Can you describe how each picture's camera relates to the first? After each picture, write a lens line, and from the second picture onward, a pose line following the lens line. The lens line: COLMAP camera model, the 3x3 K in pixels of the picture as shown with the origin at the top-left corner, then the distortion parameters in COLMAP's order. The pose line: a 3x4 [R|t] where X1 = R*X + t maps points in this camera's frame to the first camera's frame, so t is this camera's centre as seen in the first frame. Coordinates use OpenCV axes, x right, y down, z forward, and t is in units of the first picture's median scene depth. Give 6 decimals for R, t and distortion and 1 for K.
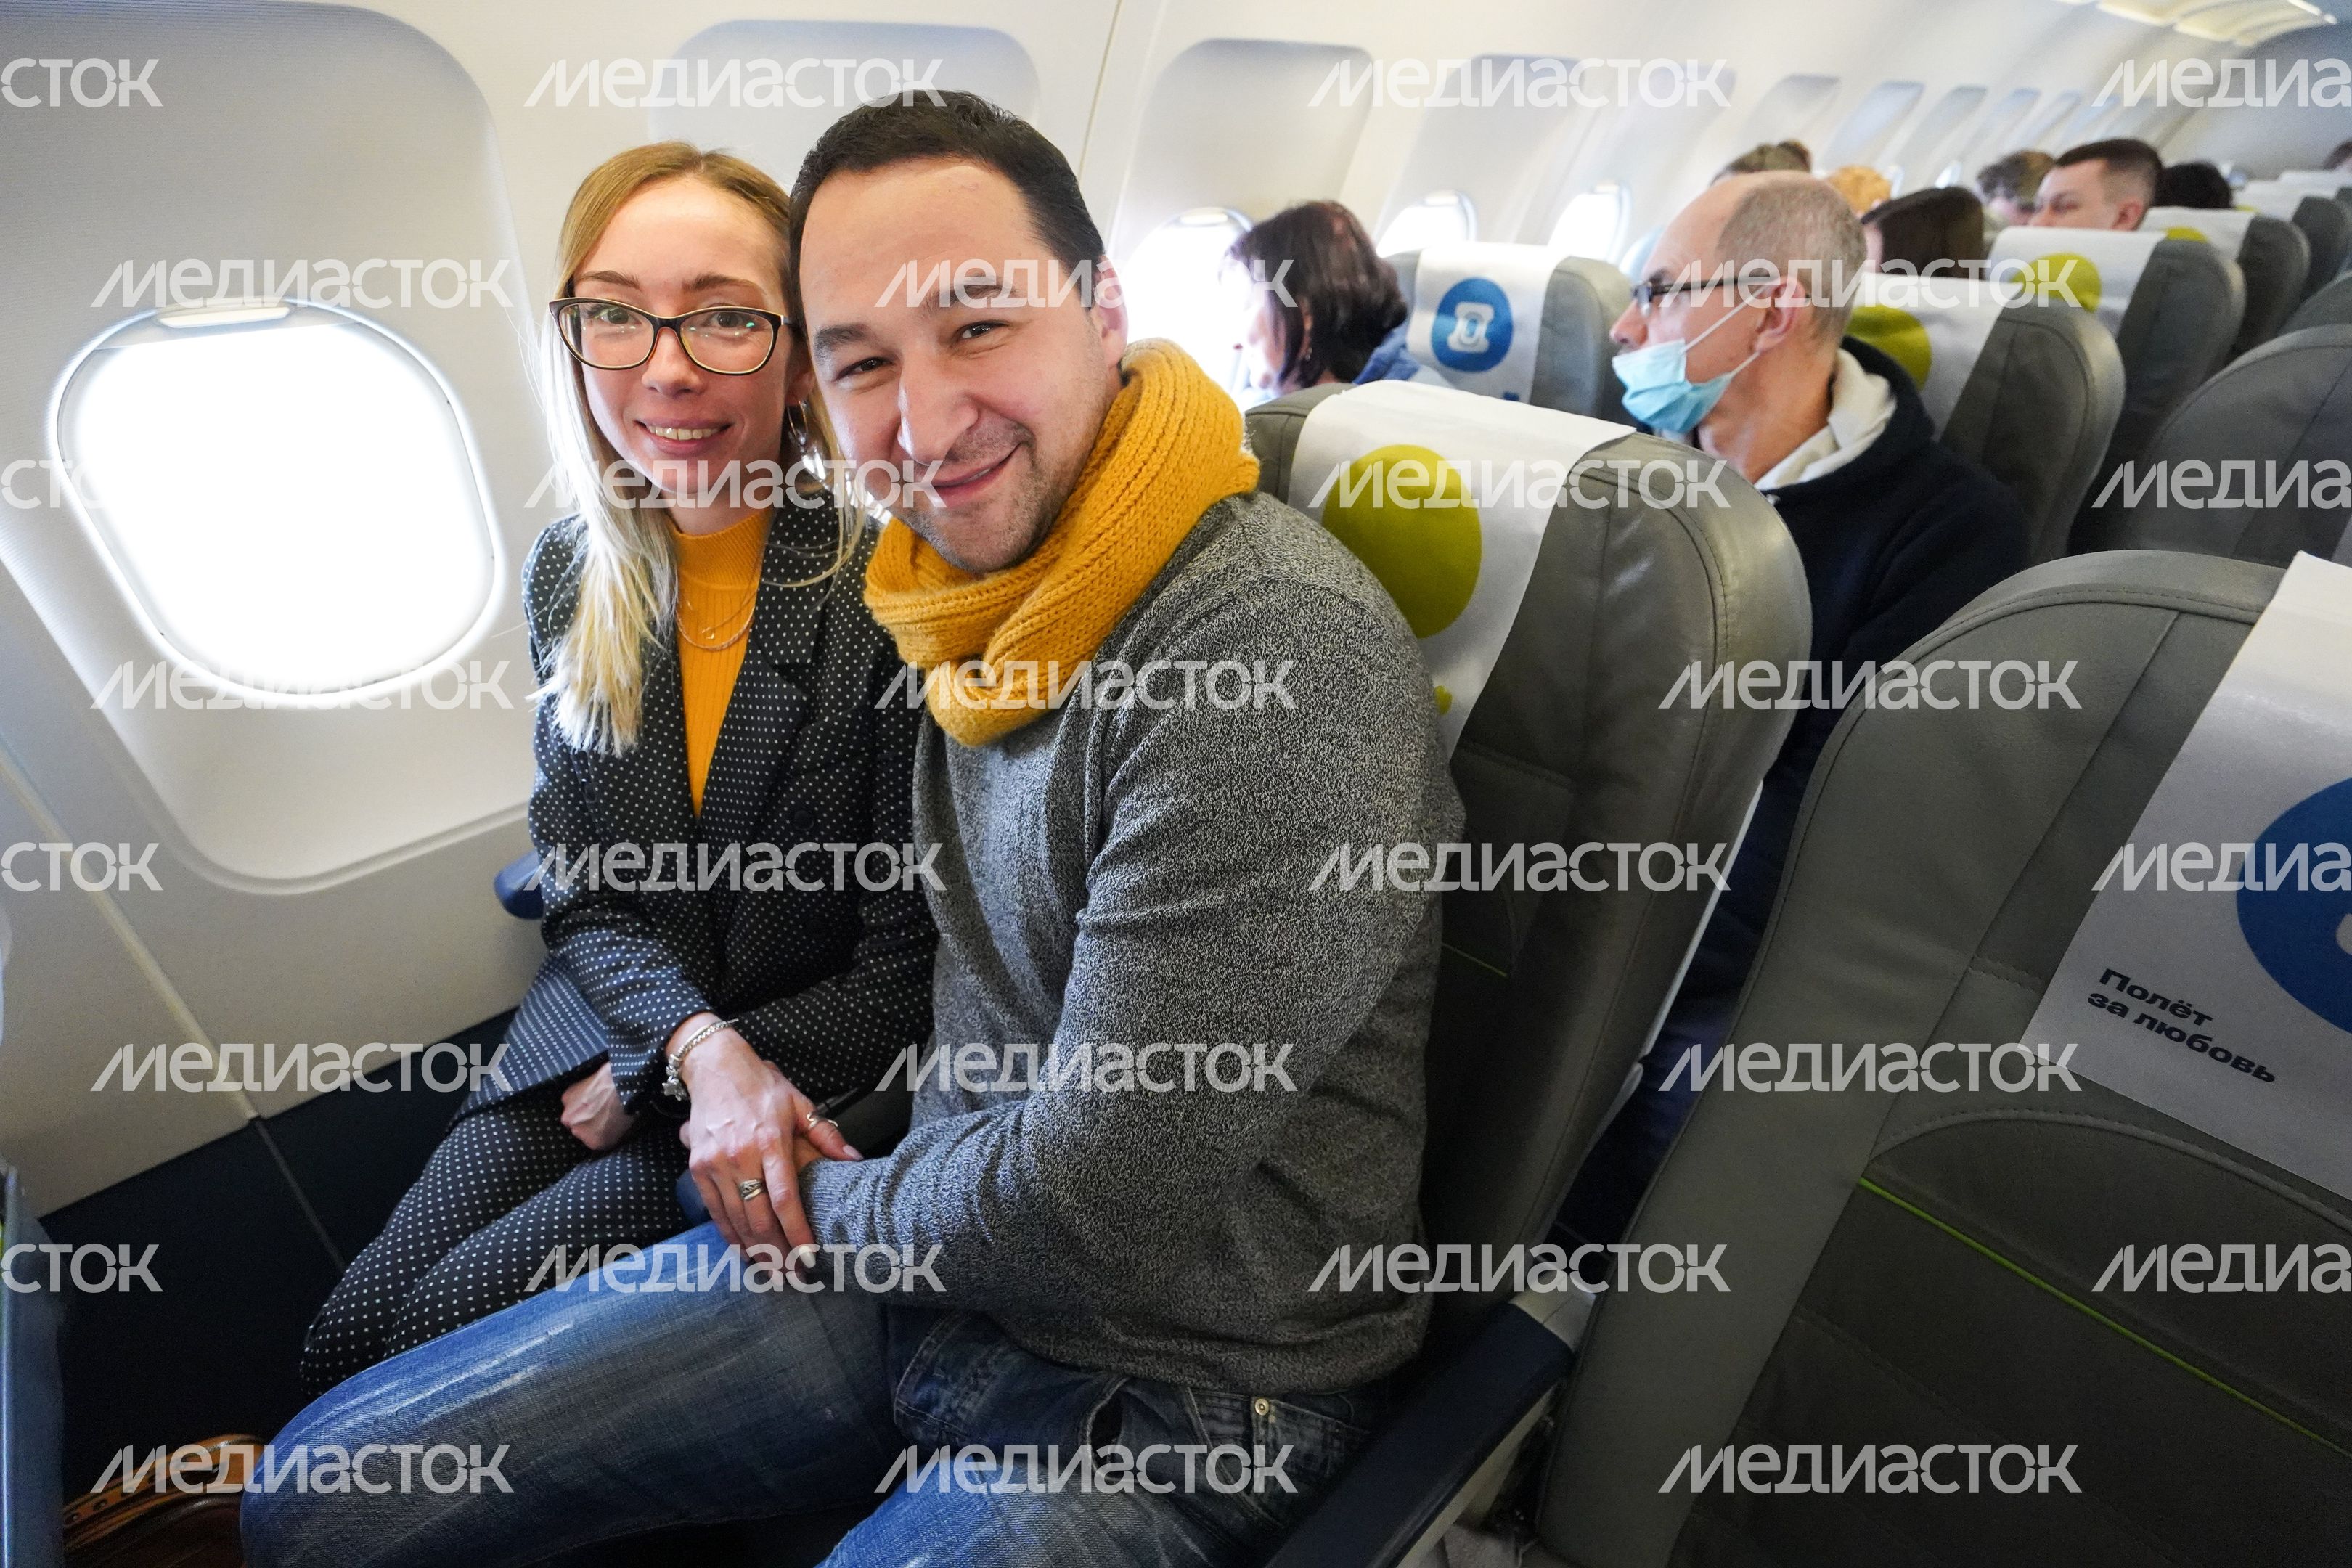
lens RADIAL K [[1114.3, 0, 1176.0], [0, 1114.3, 784.0], [0, 0, 1]] dist [0.002093, -0.000590]
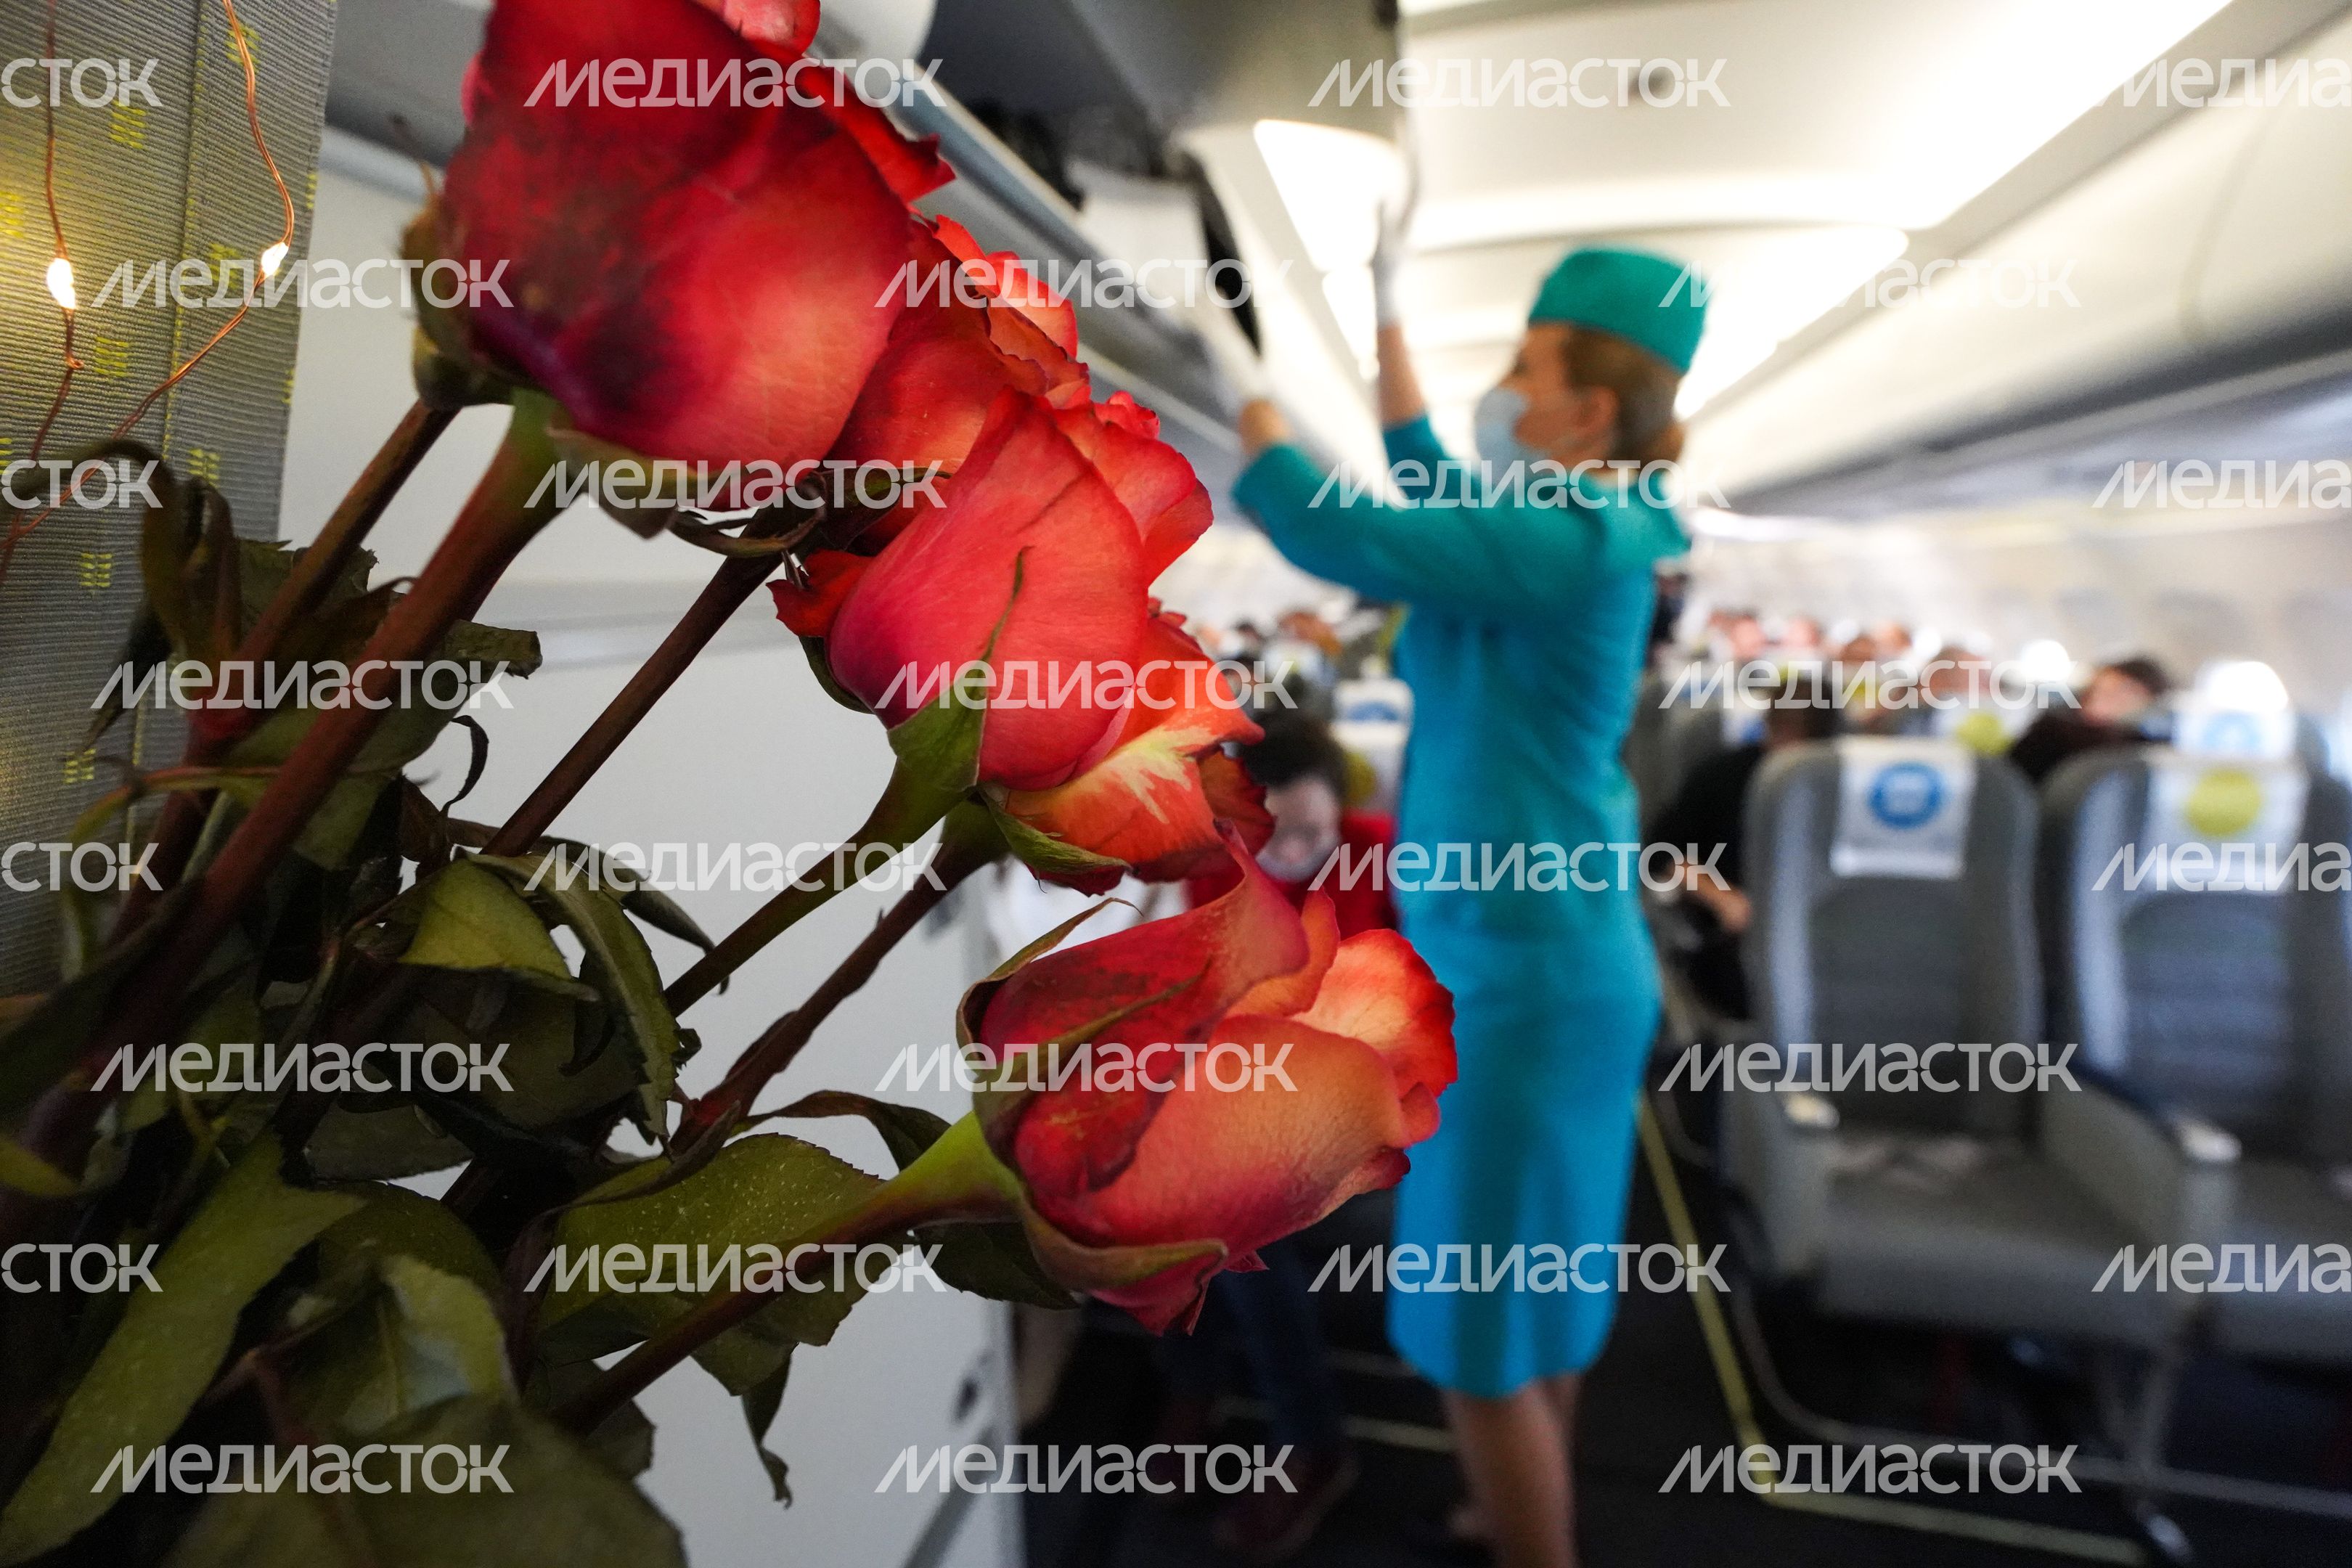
lens RADIAL K [[1114.3, 0, 1176.0], [0, 1114.3, 784.0], [0, 0, 1]] dist [0.002093, -0.000590]
pose [[1.000000, -0.000100, 0.000088, 0.000040], [0.000100, 1.000000, -0.000182, -0.366042], [-0.000088, 0.000182, 1.000000, 0.000015]]
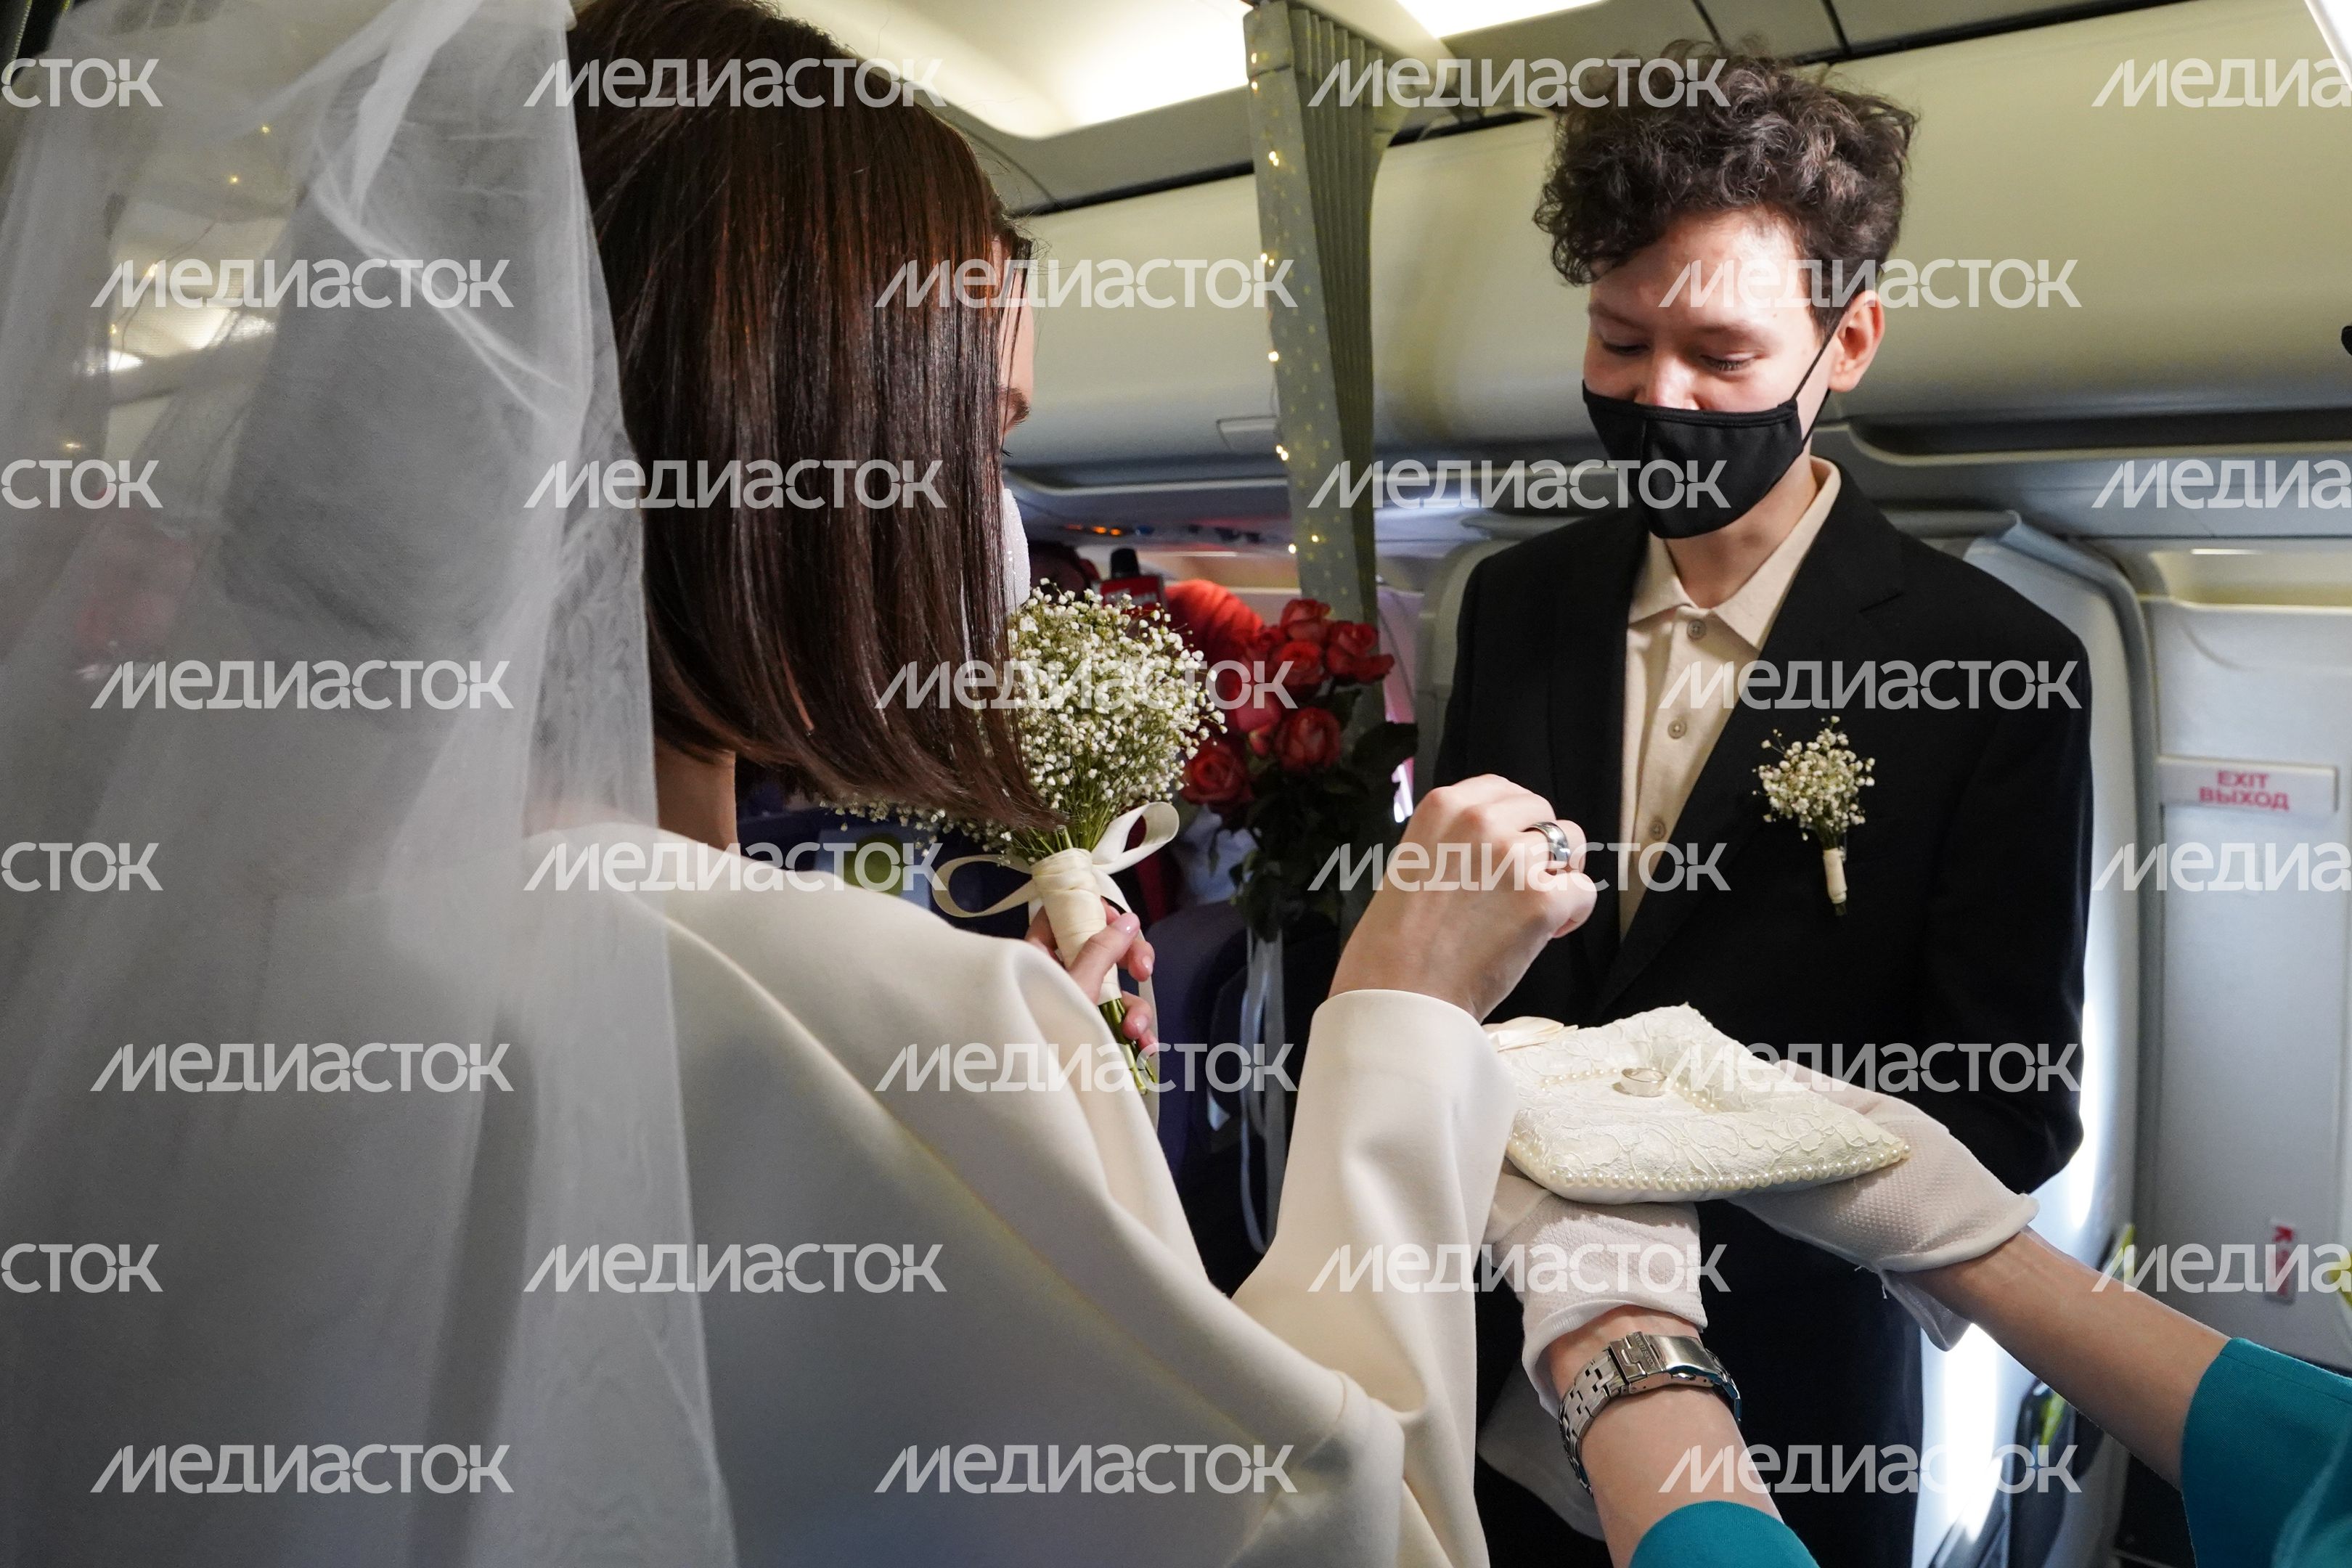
lens RADIAL K [[1114.3, 0, 1176.0], [0, 1114.3, 784.0], [0, 0, 1]] dist [0.002093, -0.000590]
pose [[1.000000, -0.000193, 0.000134, -0.000109], [0.000193, 1.000000, -0.000433, 0.345589], [-0.000134, 0.000433, 1.000000, 0.000292]]
